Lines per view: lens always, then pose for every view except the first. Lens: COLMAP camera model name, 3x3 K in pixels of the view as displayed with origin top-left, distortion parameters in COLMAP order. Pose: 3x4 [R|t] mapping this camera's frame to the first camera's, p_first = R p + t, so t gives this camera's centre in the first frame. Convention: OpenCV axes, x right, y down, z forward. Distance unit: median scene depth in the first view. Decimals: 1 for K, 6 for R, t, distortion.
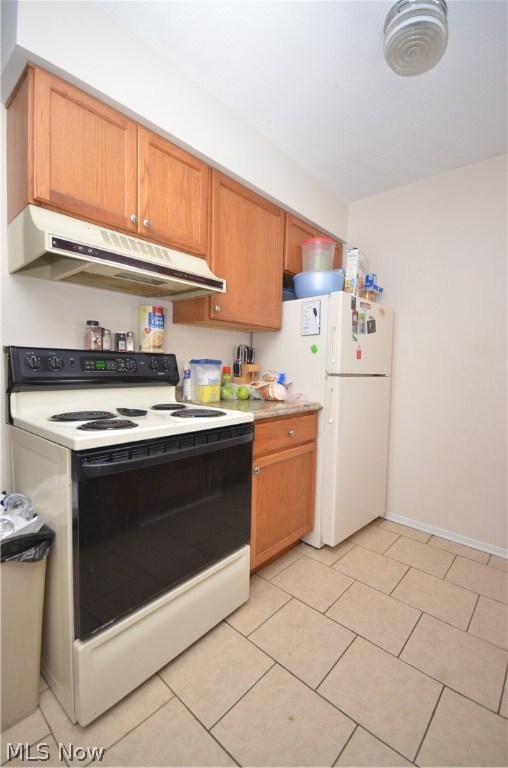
lens RADIAL K [[336.1, 0, 264.5], [0, 336.1, 385.7], [0, 0, 1]] dist [0.001529, -0.007308]
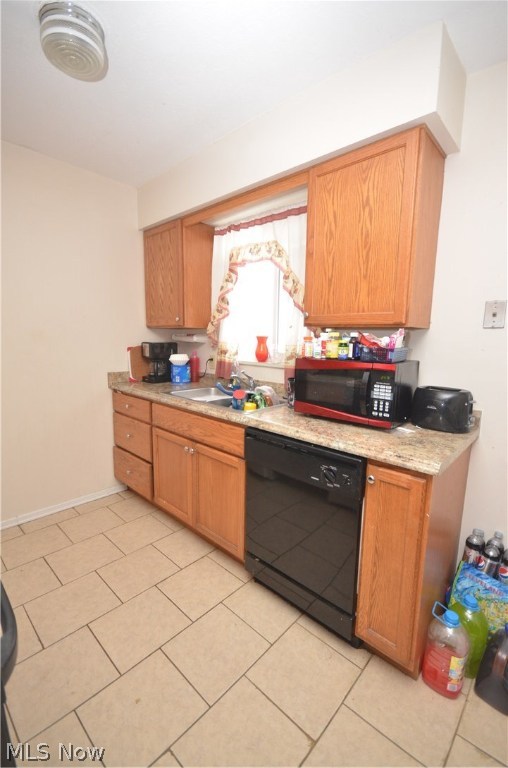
lens RADIAL K [[336.1, 0, 262.0], [0, 336.1, 388.7], [0, 0, 1]] dist [0.001529, -0.007308]
pose [[0.018632, -0.182899, 0.982955, -0.608961], [0.038980, 0.982511, 0.182078, -0.162066], [-0.999066, 0.034923, 0.025435, 0.385490]]
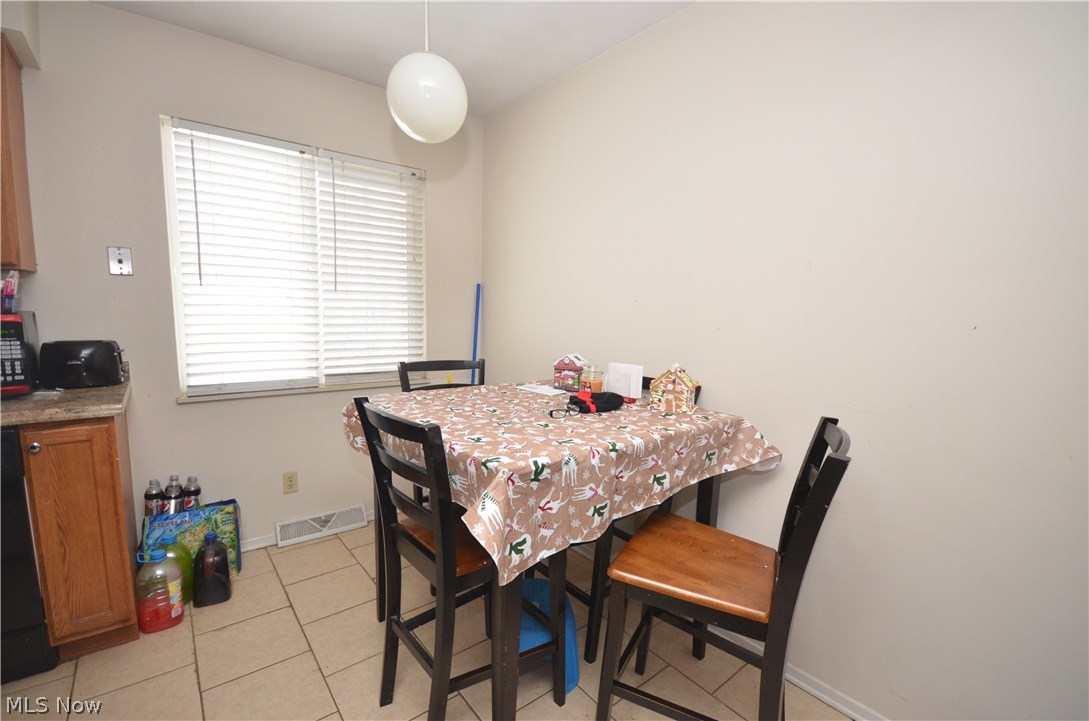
lens RADIAL K [[476.5, 0, 541.5], [0, 476.5, 370.6], [0, 0, 1]] dist [0.001529, -0.007308]
pose [[-0.983533, -0.076292, 0.163835, -0.849315], [-0.044519, 0.980871, 0.189502, -0.169254], [-0.175158, 0.179088, -0.968115, 0.675214]]
